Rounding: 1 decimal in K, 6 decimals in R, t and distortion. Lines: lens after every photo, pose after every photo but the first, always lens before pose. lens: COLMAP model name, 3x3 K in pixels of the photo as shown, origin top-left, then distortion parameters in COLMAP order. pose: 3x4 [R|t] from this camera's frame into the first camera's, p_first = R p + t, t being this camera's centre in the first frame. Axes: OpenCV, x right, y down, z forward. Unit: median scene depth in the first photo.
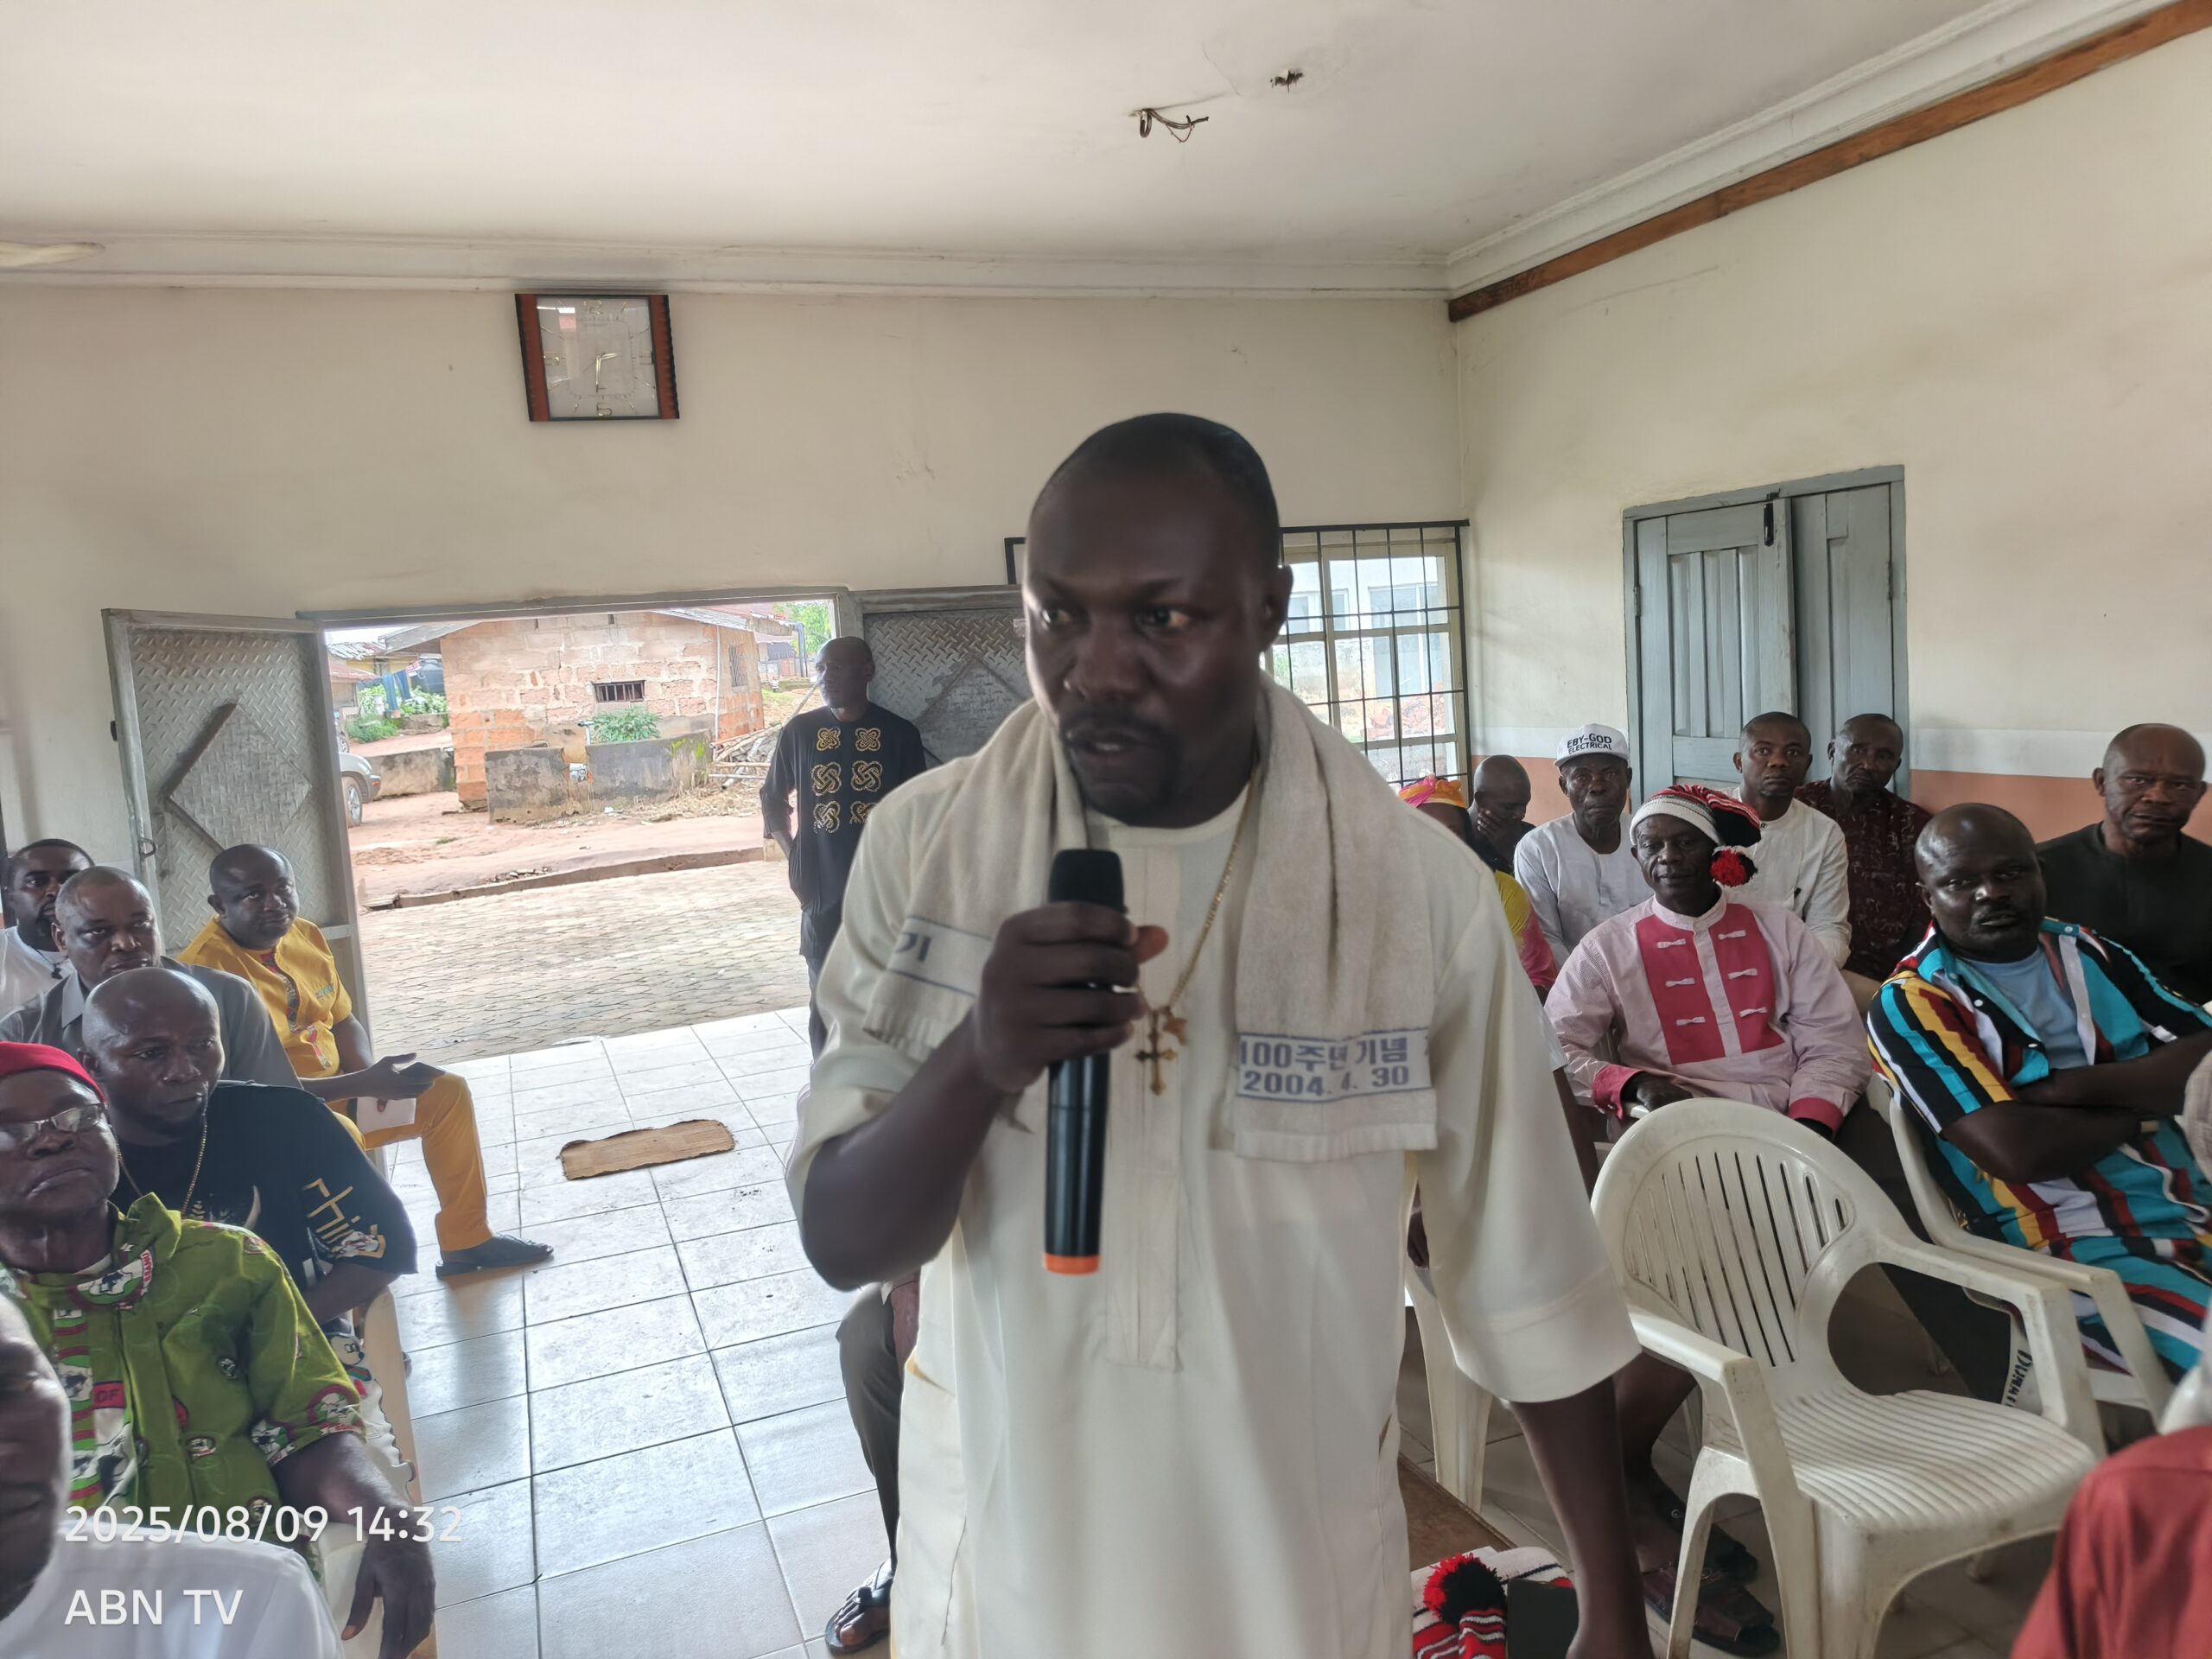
lens RADIAL K [[1525.8, 0, 1084.2], [0, 1525.8, 872.4], [0, 0, 1]] dist [0.005611, -0.000278]
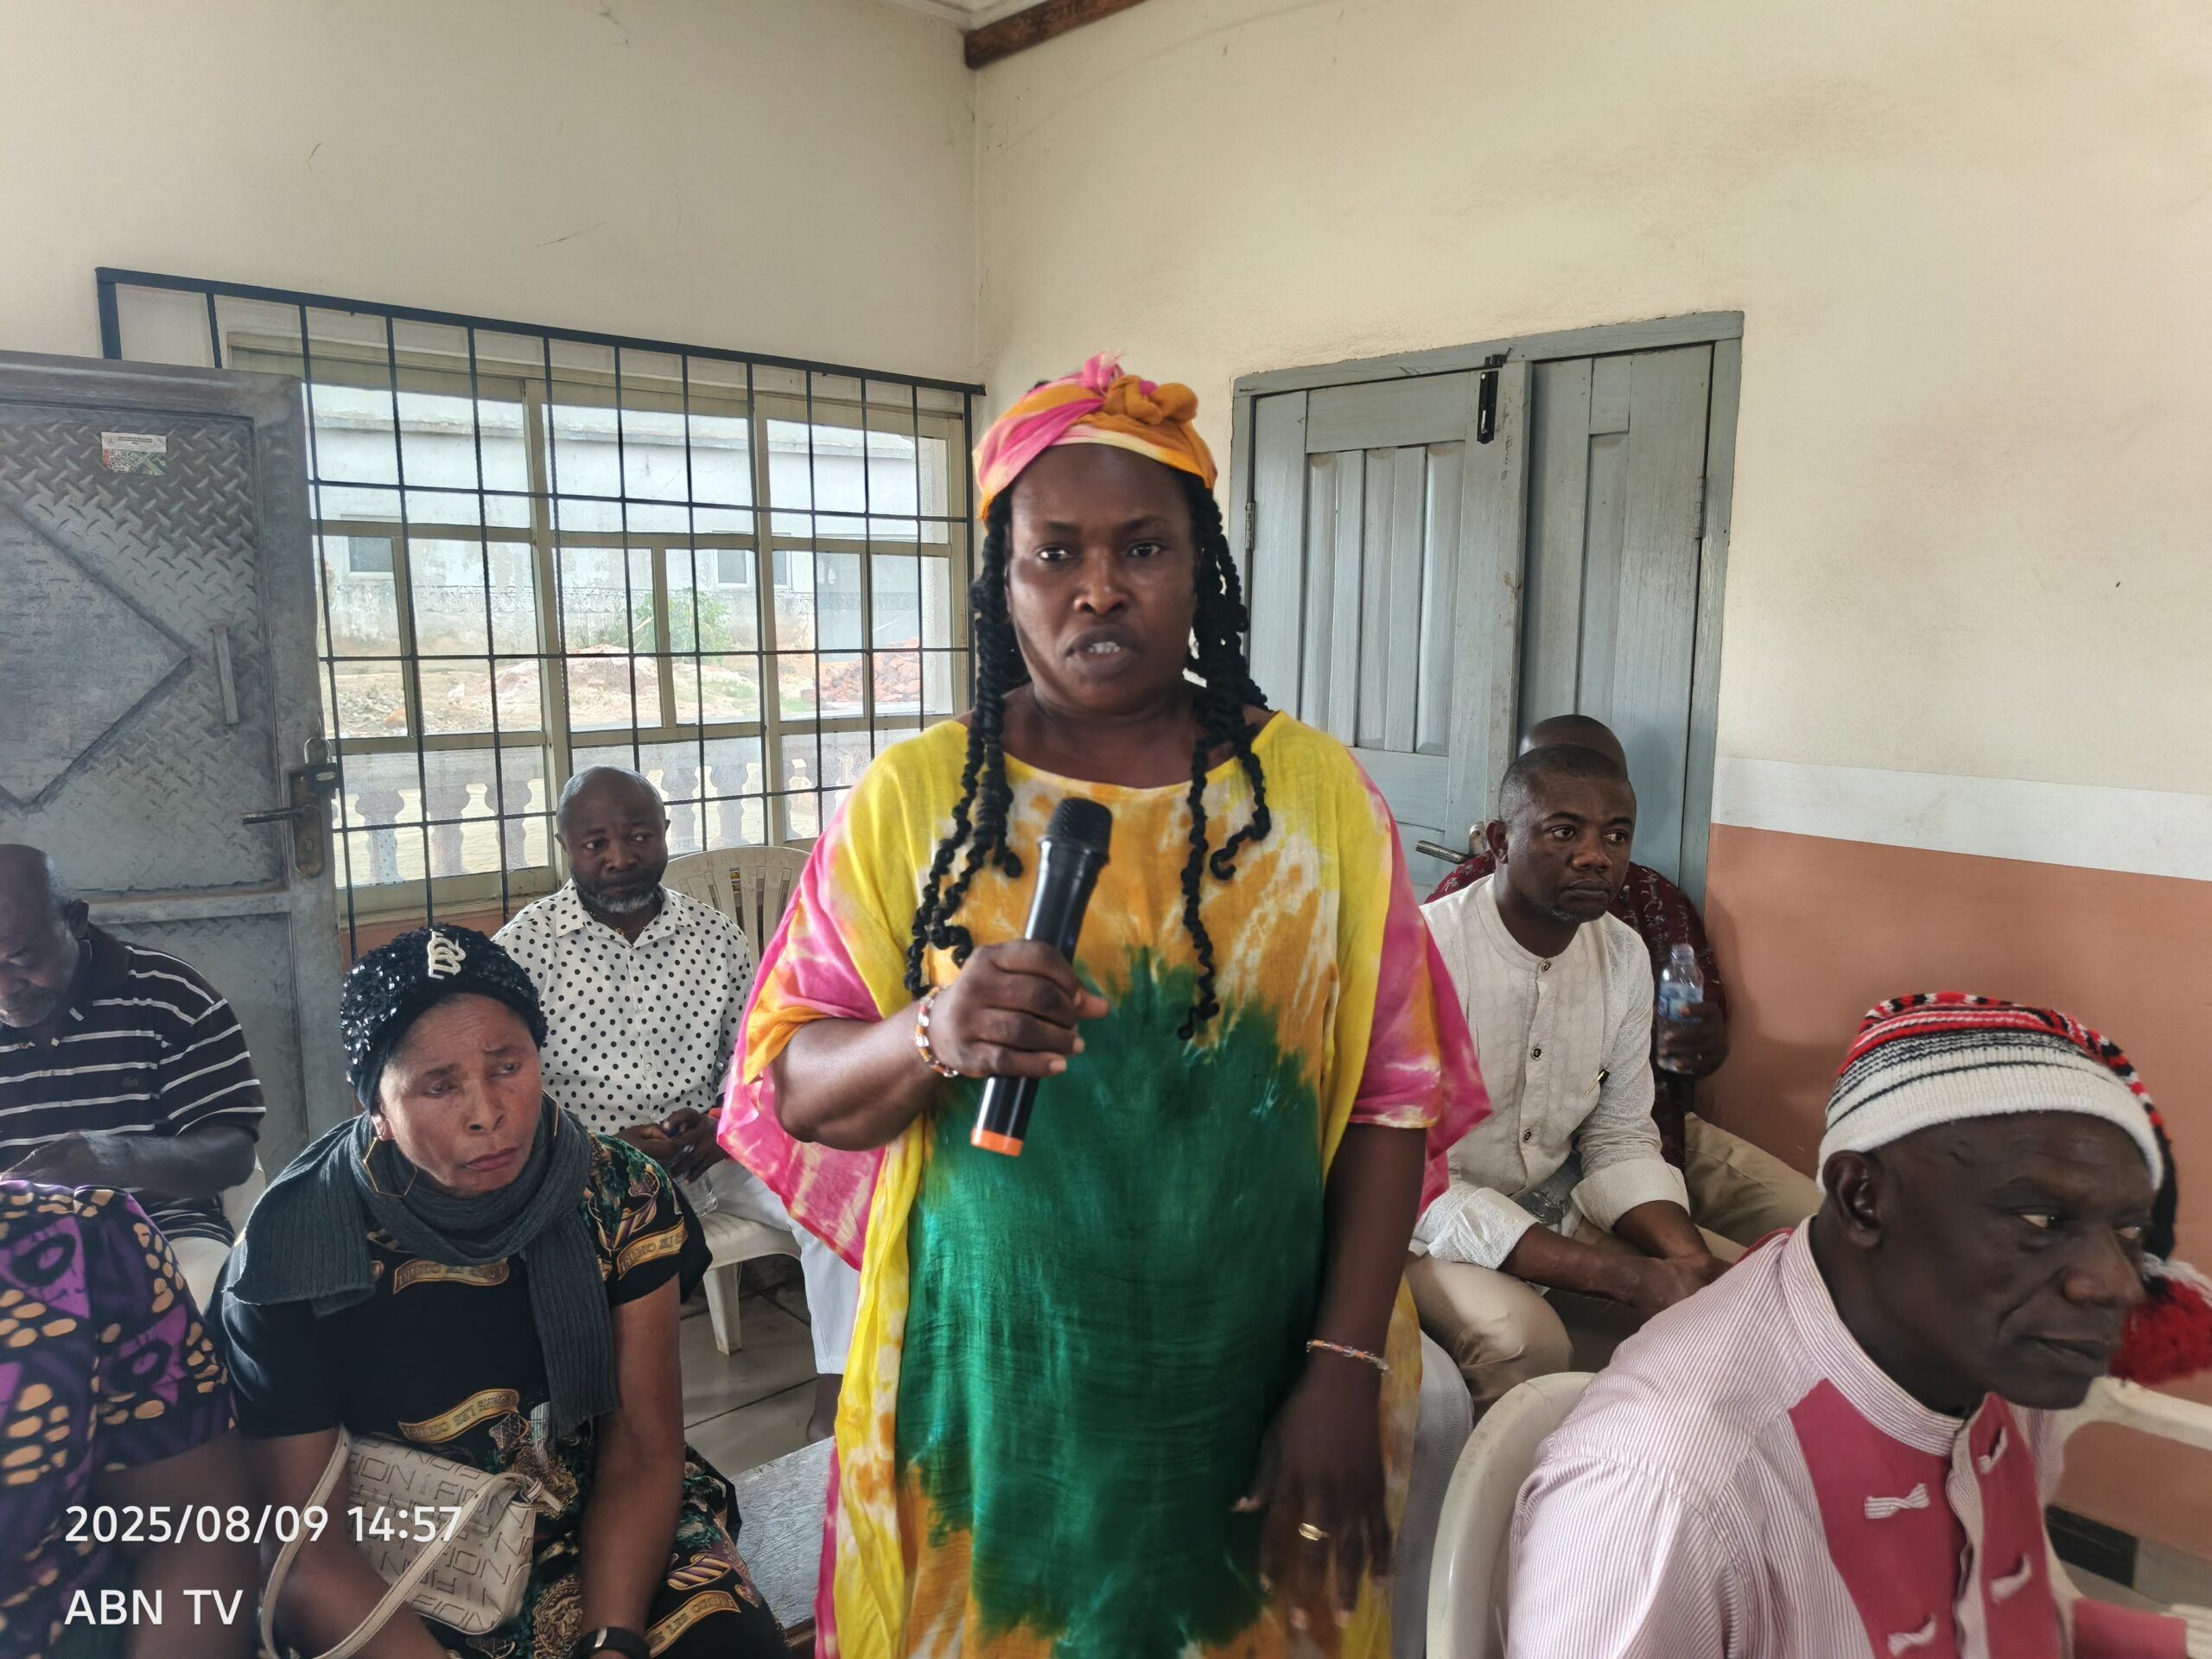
lens RADIAL K [[1525.8, 0, 1084.2], [0, 1525.8, 872.4], [0, 0, 1]] dist [0.005611, -0.000278]
pose [[0.935304, 0.018217, 0.353377, 0.066959], [-0.027503, 0.999395, 0.021274, -0.039839], [-0.352776, -0.029617, 0.935239, 0.379800]]
